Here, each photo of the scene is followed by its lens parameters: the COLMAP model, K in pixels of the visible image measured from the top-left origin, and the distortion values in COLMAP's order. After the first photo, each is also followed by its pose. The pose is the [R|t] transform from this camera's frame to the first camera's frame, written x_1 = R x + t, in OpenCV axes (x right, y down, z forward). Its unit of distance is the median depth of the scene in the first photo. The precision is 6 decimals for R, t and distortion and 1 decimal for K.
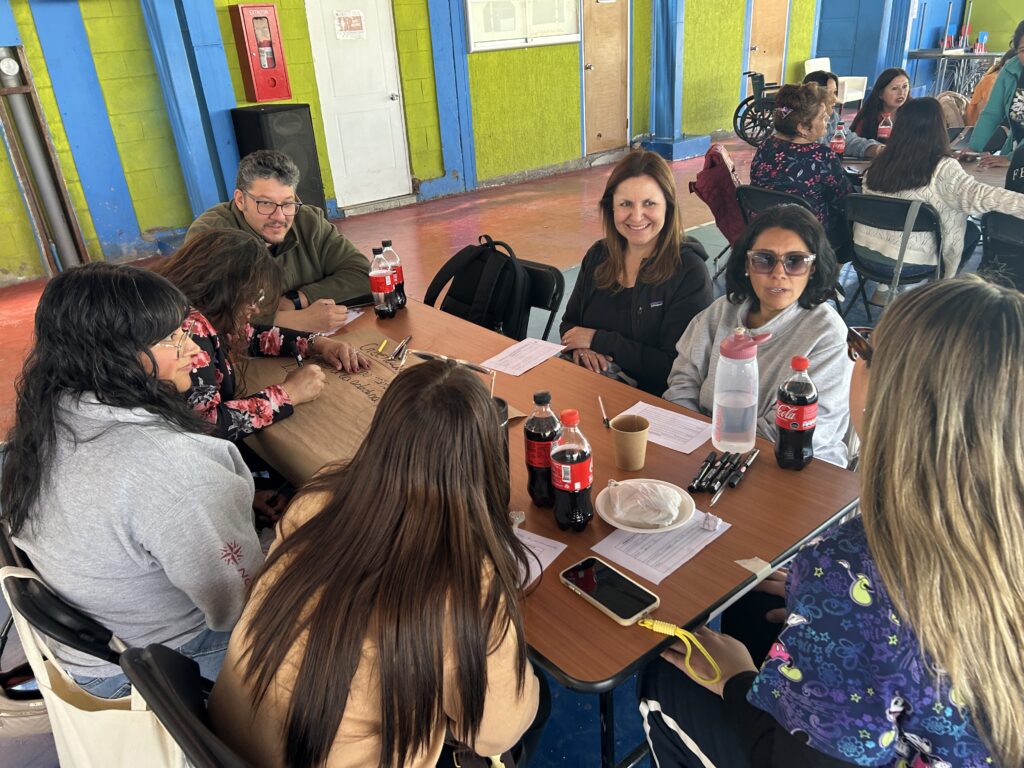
lens RADIAL K [[762.8, 0, 512.0], [0, 762.8, 384.0], [0, 0, 1]] dist [0.049753, -0.046122]
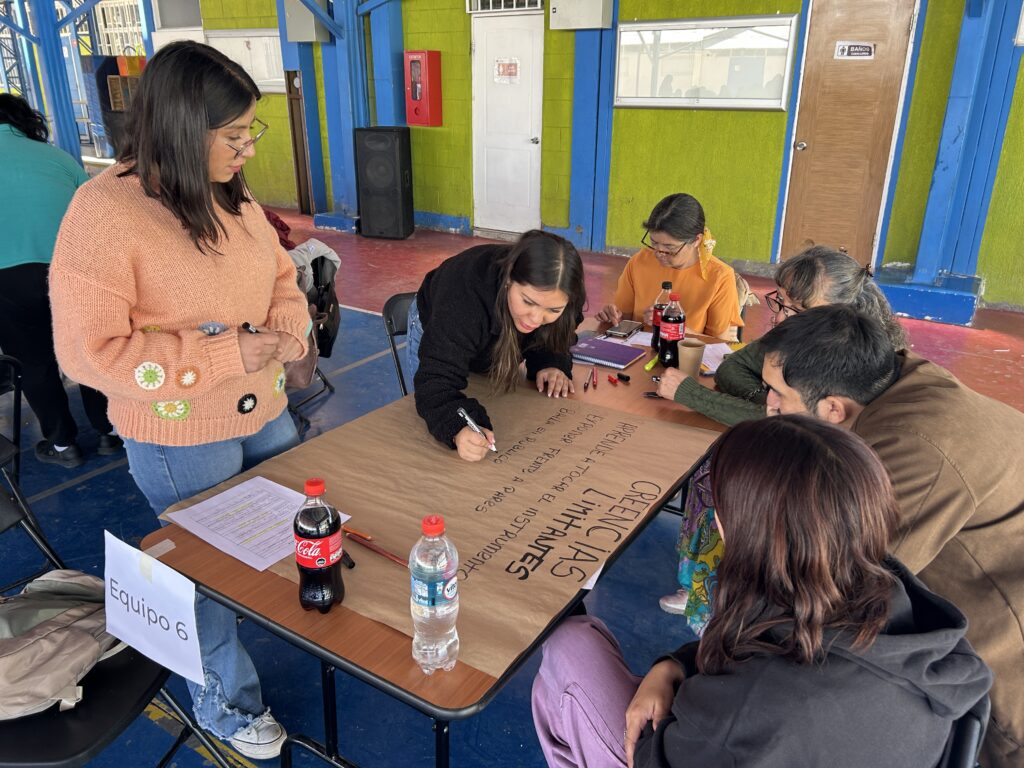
lens RADIAL K [[762.8, 0, 512.0], [0, 762.8, 384.0], [0, 0, 1]] dist [0.049753, -0.046122]
pose [[0.293068, 0.410052, -0.863695, 0.915134], [-0.428915, 0.863743, 0.264536, -0.370678], [0.854484, 0.292924, 0.429013, 0.662931]]
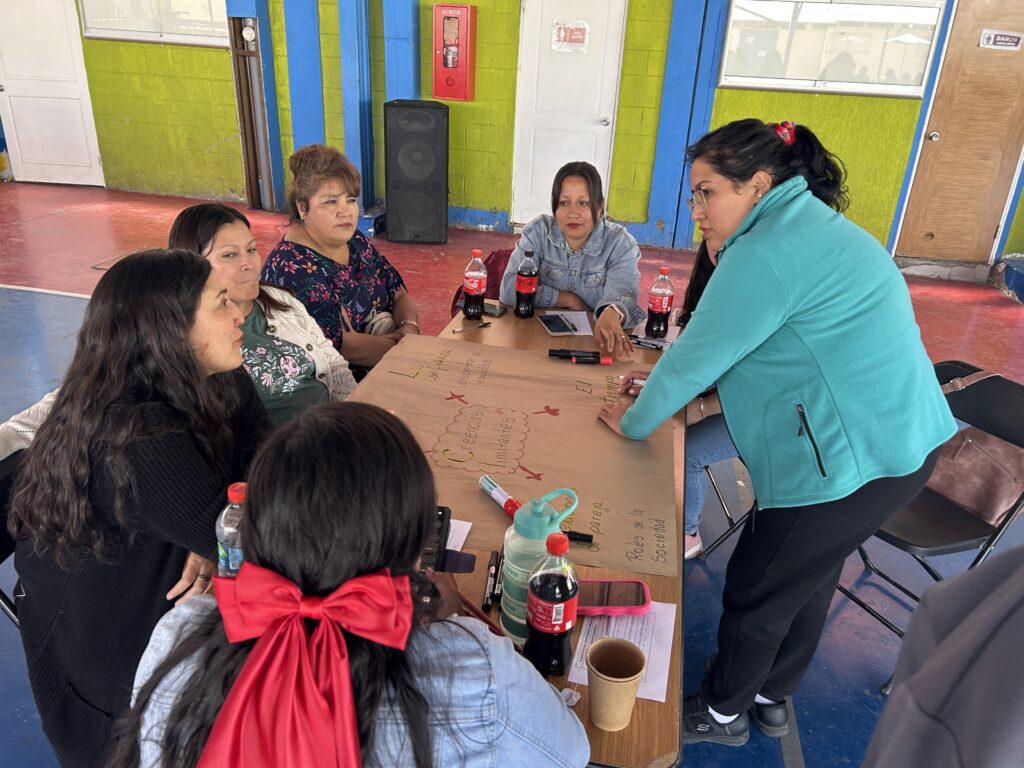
lens RADIAL K [[762.8, 0, 512.0], [0, 762.8, 384.0], [0, 0, 1]] dist [0.049753, -0.046122]
pose [[0.623848, 0.403574, -0.669285, 0.521682], [-0.413006, 0.897256, 0.156071, -0.208098], [0.663506, 0.179054, 0.726429, 0.361641]]
